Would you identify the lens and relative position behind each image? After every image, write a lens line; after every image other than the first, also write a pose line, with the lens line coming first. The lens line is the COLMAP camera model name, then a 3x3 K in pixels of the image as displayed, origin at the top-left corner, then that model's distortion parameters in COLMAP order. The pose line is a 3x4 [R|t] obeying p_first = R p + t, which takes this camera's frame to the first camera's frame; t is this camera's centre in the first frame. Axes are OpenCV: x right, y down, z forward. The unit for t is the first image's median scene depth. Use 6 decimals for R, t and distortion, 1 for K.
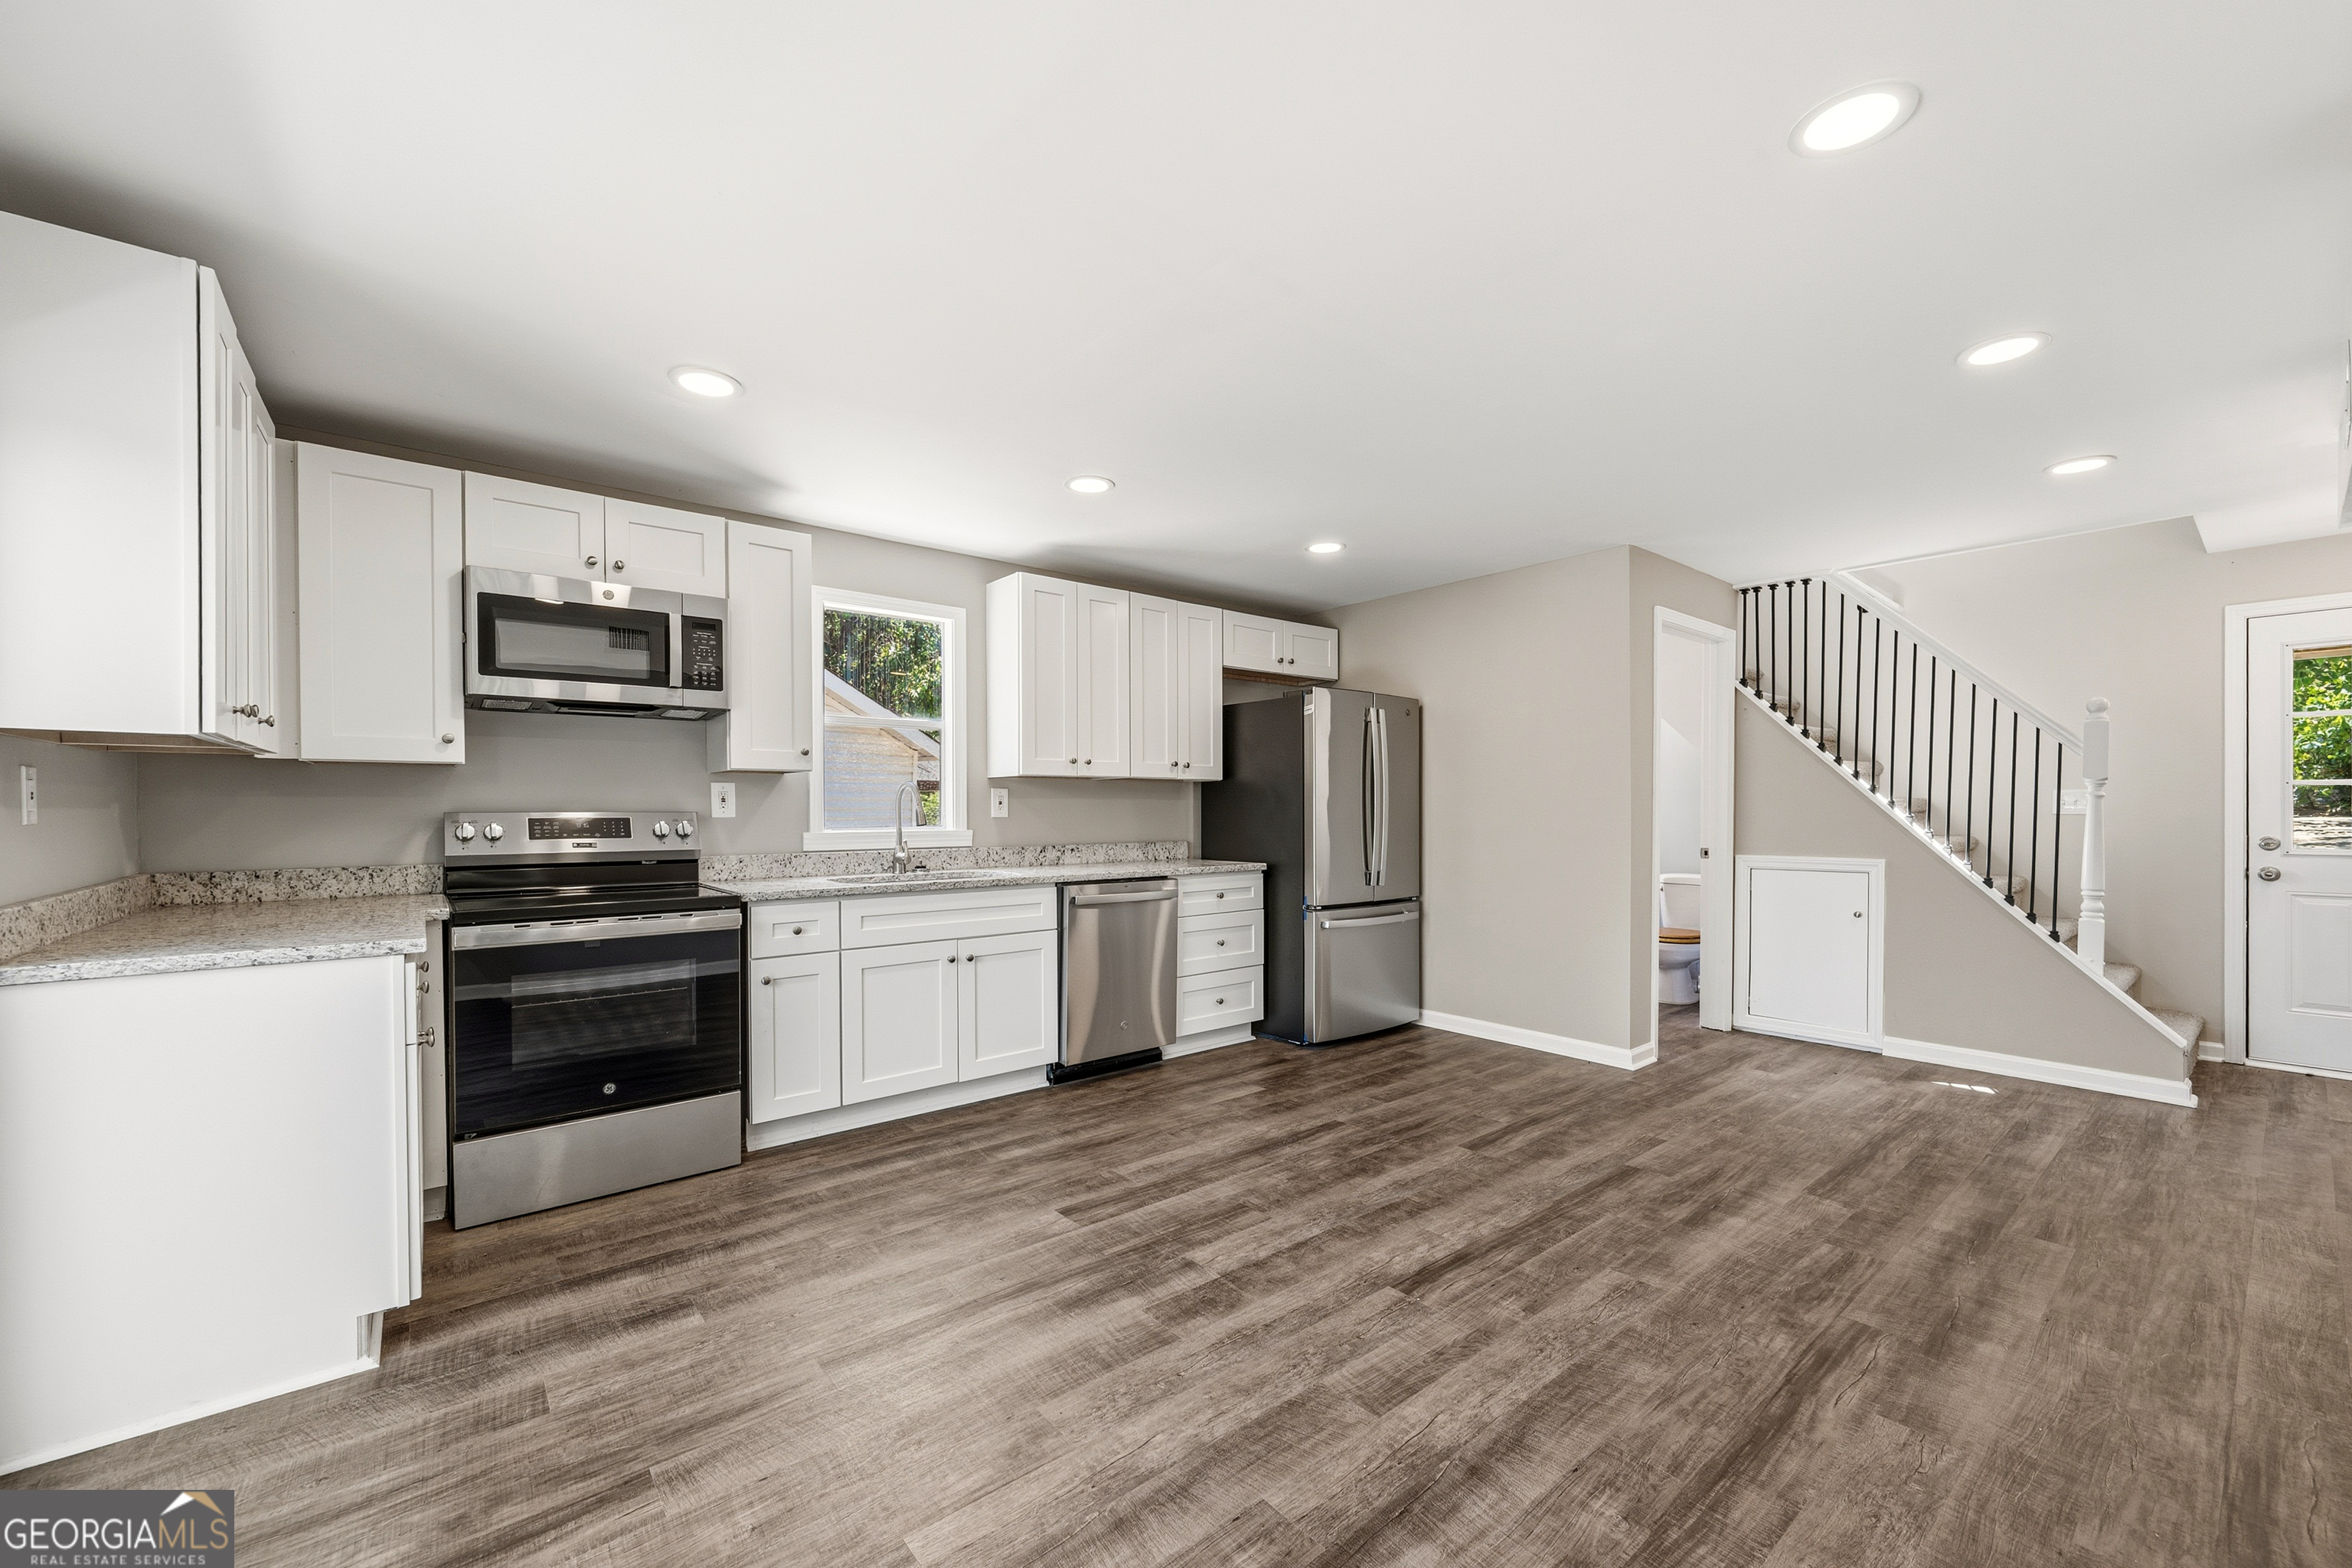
lens RADIAL K [[934.9, 0, 1178.7], [0, 934.9, 811.3], [0, 0, 1]] dist [-0.000885, -0.000168]
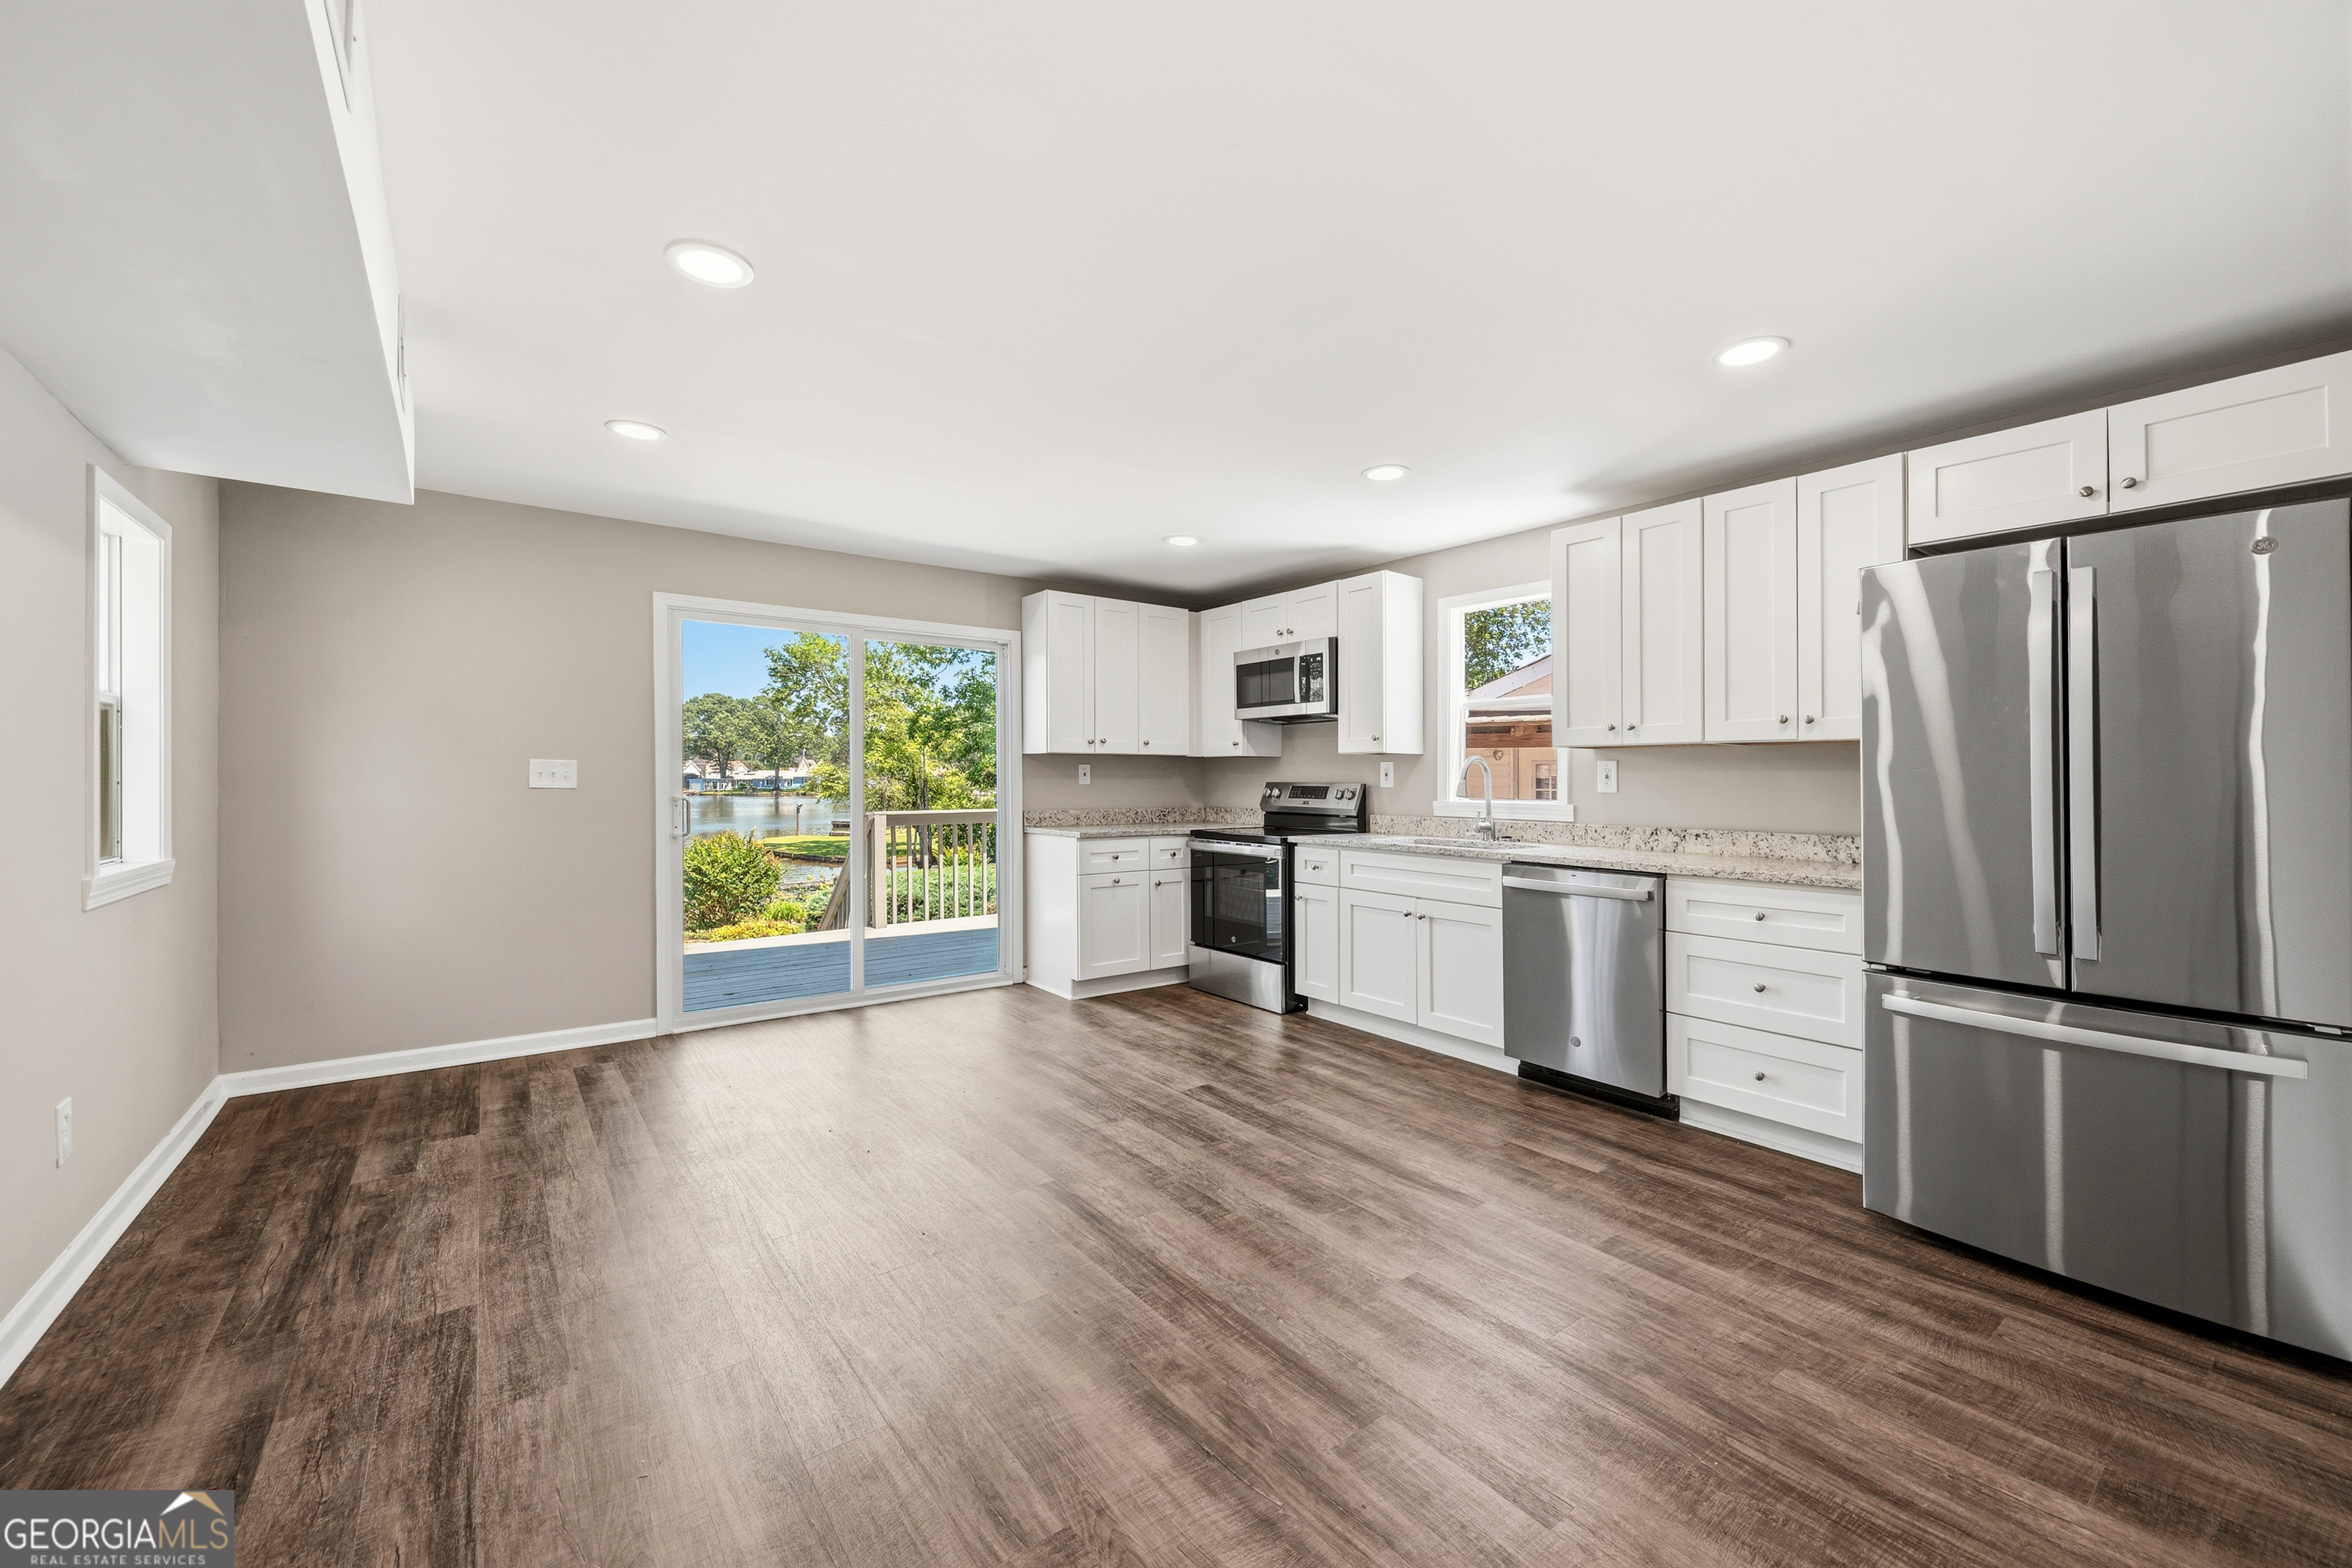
lens RADIAL K [[917.4, 0, 1179.9], [0, 917.4, 782.6], [0, 0, 1]] dist [-0.000019, -0.000504]
pose [[-0.039999, 0.005819, -0.999183, 0.884647], [-0.009021, 0.999940, 0.006184, -0.006365], [0.999159, 0.009261, -0.039945, 0.765050]]
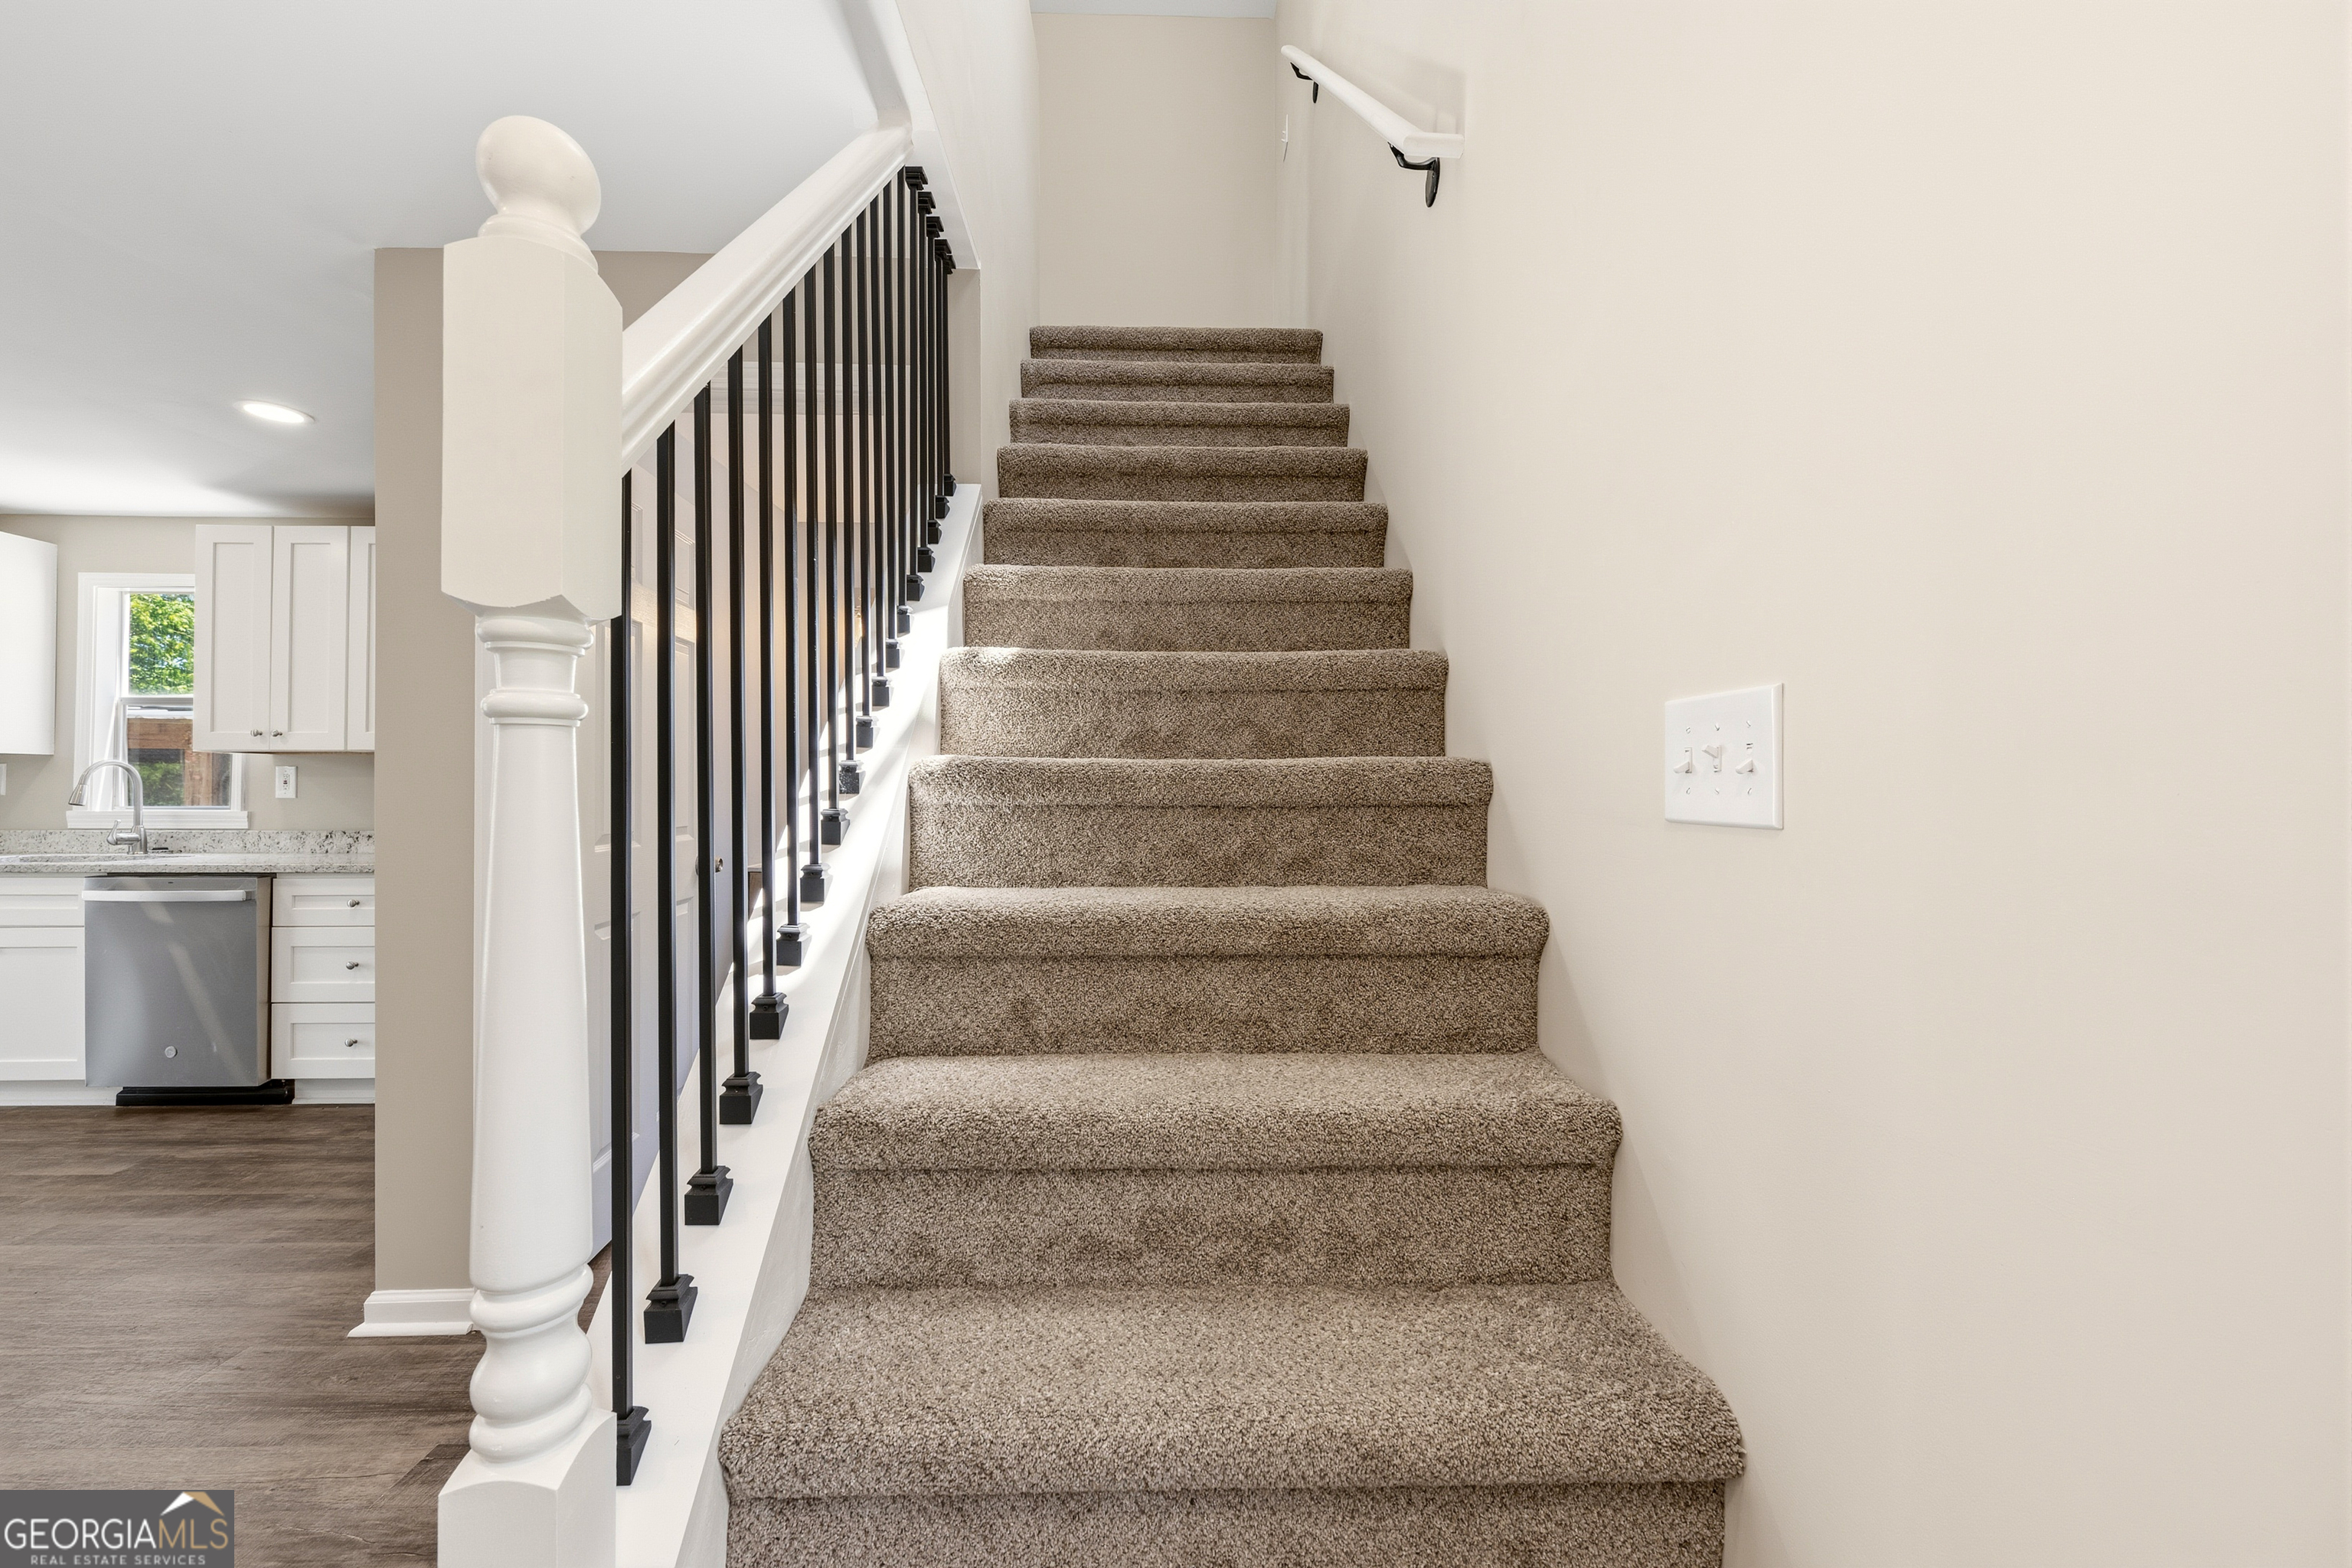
lens RADIAL K [[917.4, 0, 1179.9], [0, 917.4, 782.6], [0, 0, 1]] dist [-0.000019, -0.000504]
pose [[0.786397, -0.002049, -0.617718, 1.290223], [-0.006138, 0.999919, -0.011130, -0.005068], [0.617691, 0.012544, 0.786321, 1.031571]]
